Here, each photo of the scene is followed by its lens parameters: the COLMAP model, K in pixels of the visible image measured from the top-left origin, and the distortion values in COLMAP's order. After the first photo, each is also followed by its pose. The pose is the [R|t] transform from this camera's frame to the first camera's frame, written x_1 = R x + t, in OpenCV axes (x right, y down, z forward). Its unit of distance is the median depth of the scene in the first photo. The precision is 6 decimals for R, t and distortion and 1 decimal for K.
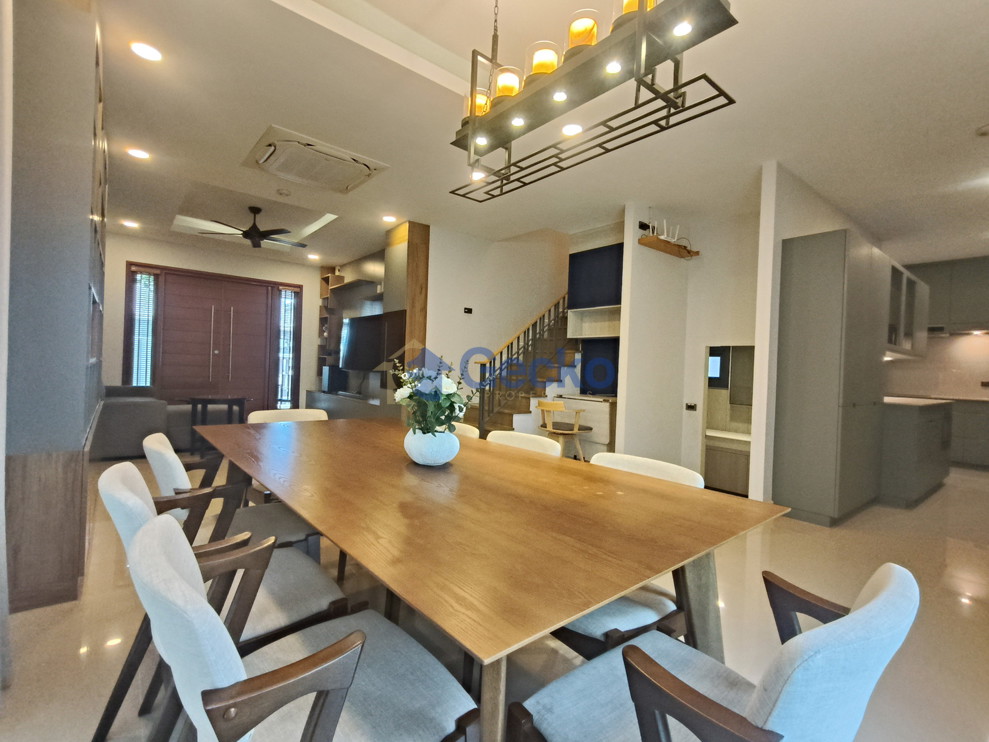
lens RADIAL K [[472.9, 0, 494.5], [0, 472.9, 371.0], [0, 0, 1]] dist [-0.000849, -0.000241]
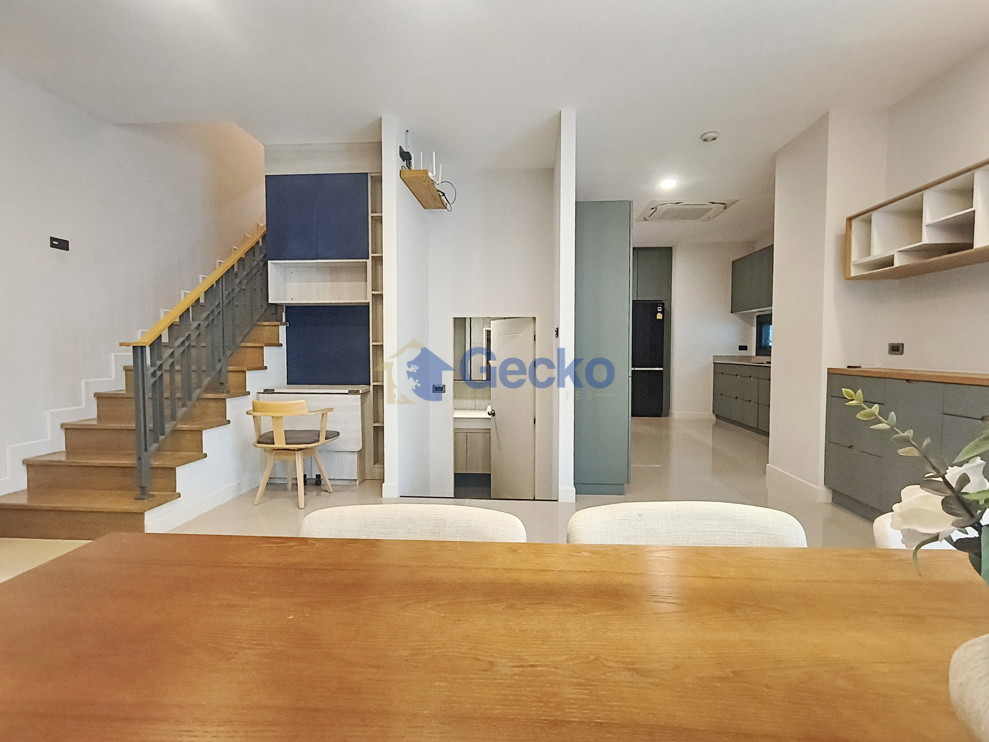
lens RADIAL K [[472.9, 0, 494.5], [0, 472.9, 371.0], [0, 0, 1]] dist [-0.000849, -0.000241]
pose [[0.688535, -0.072785, 0.721542, -0.131983], [0.023905, 0.996688, 0.077728, -0.019387], [-0.724809, -0.036270, 0.687994, 0.337519]]
